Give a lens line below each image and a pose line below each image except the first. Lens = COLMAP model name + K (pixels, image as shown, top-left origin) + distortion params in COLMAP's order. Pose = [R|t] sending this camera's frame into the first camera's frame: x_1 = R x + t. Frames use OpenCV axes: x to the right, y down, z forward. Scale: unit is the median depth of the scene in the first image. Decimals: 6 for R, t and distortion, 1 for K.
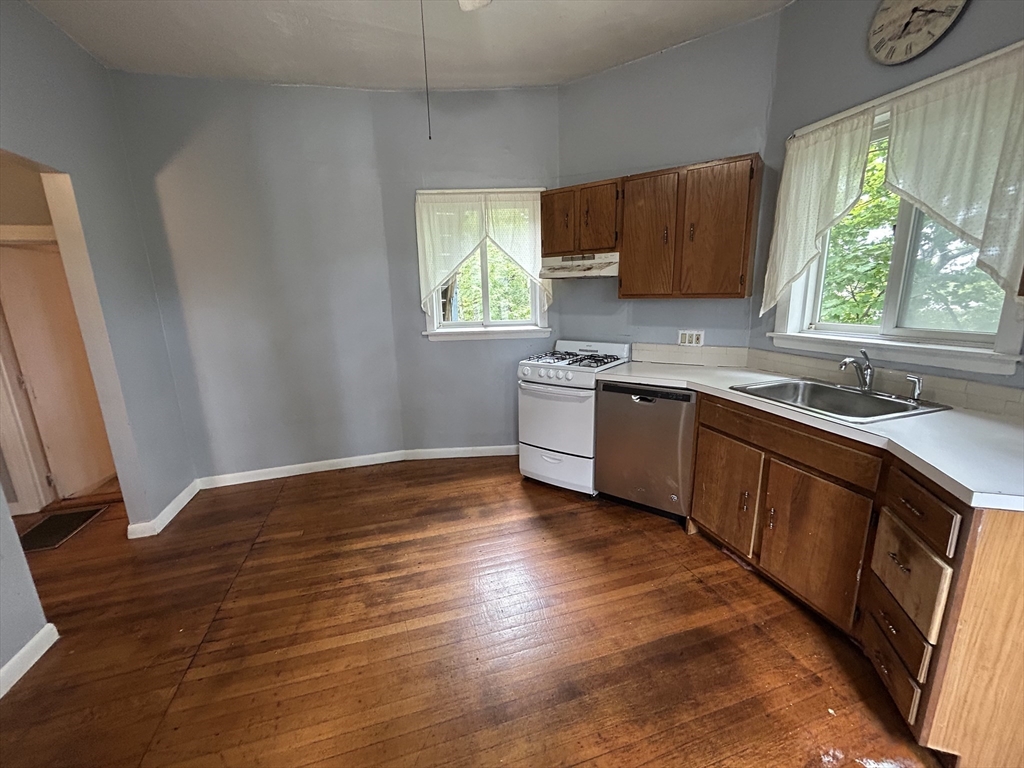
lens RADIAL K [[415.2, 0, 512.0], [0, 415.2, 384.0], [0, 0, 1]] dist [0.000000, 0.000364]
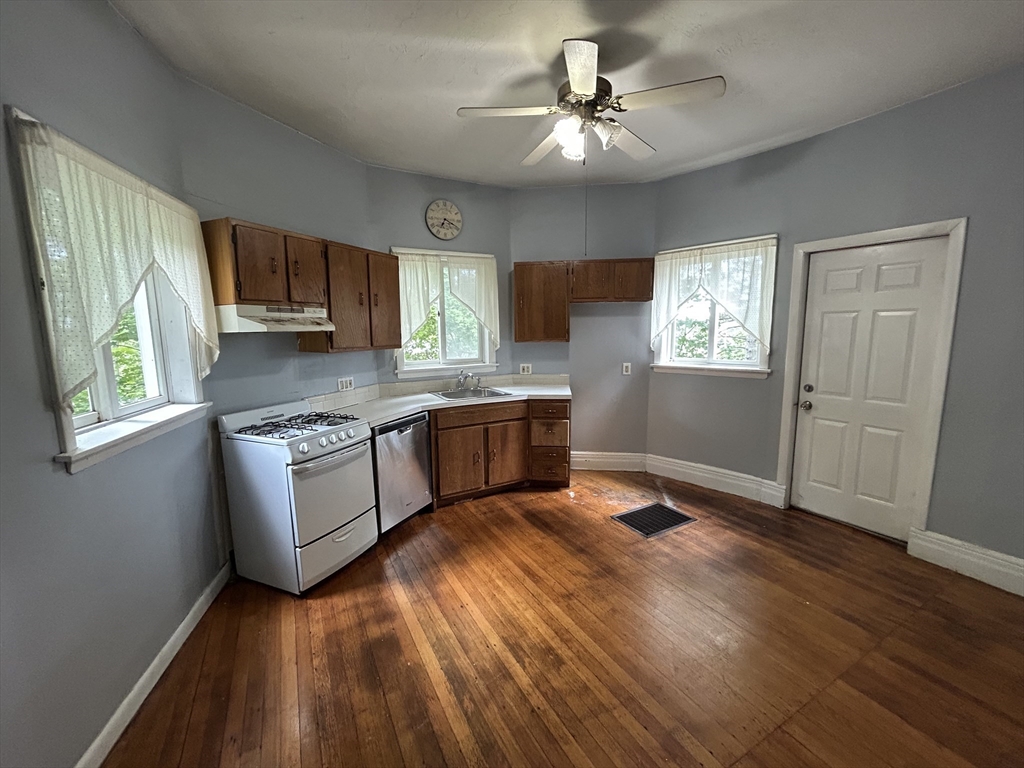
lens RADIAL K [[415.2, 0, 512.0], [0, 415.2, 384.0], [0, 0, 1]] dist [0.000000, 0.000364]
pose [[-0.209034, -0.102119, 0.972562, -1.088064], [0.235170, 0.960097, 0.151356, -0.237041], [-0.949210, 0.260356, -0.176678, 1.013383]]
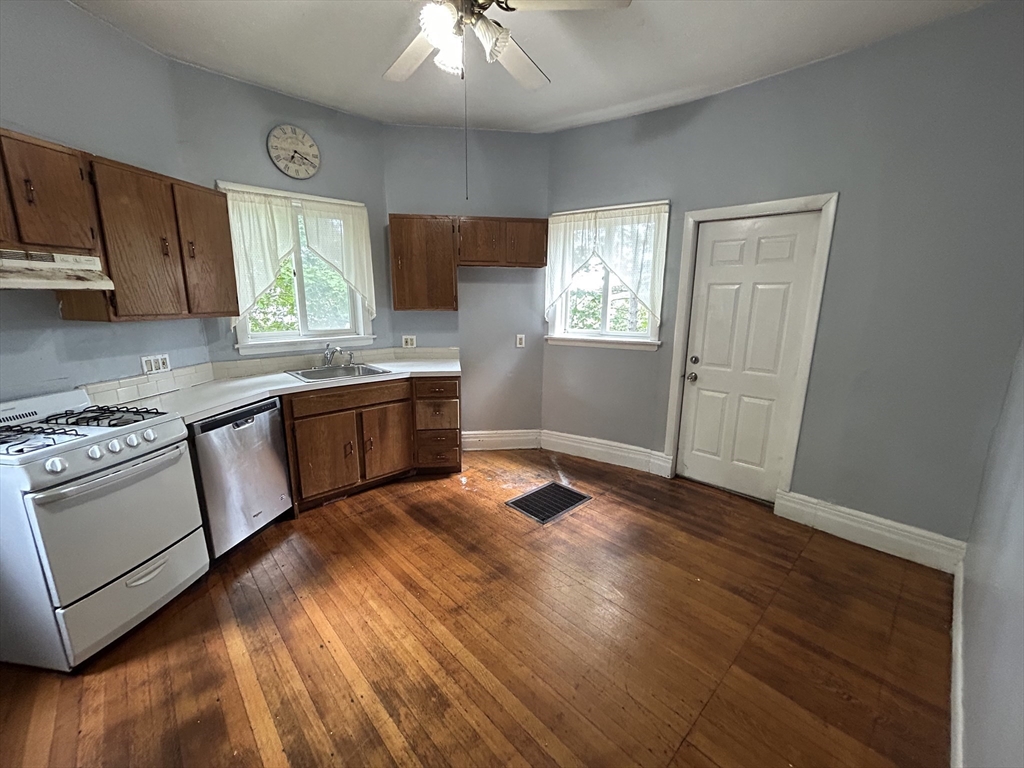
lens RADIAL K [[415.2, 0, 512.0], [0, 415.2, 384.0], [0, 0, 1]] dist [0.000000, 0.000364]
pose [[-0.441224, -0.161983, 0.882657, -0.911029], [0.203402, 0.939925, 0.274170, -0.211111], [-0.874042, 0.300504, -0.381769, 0.919783]]
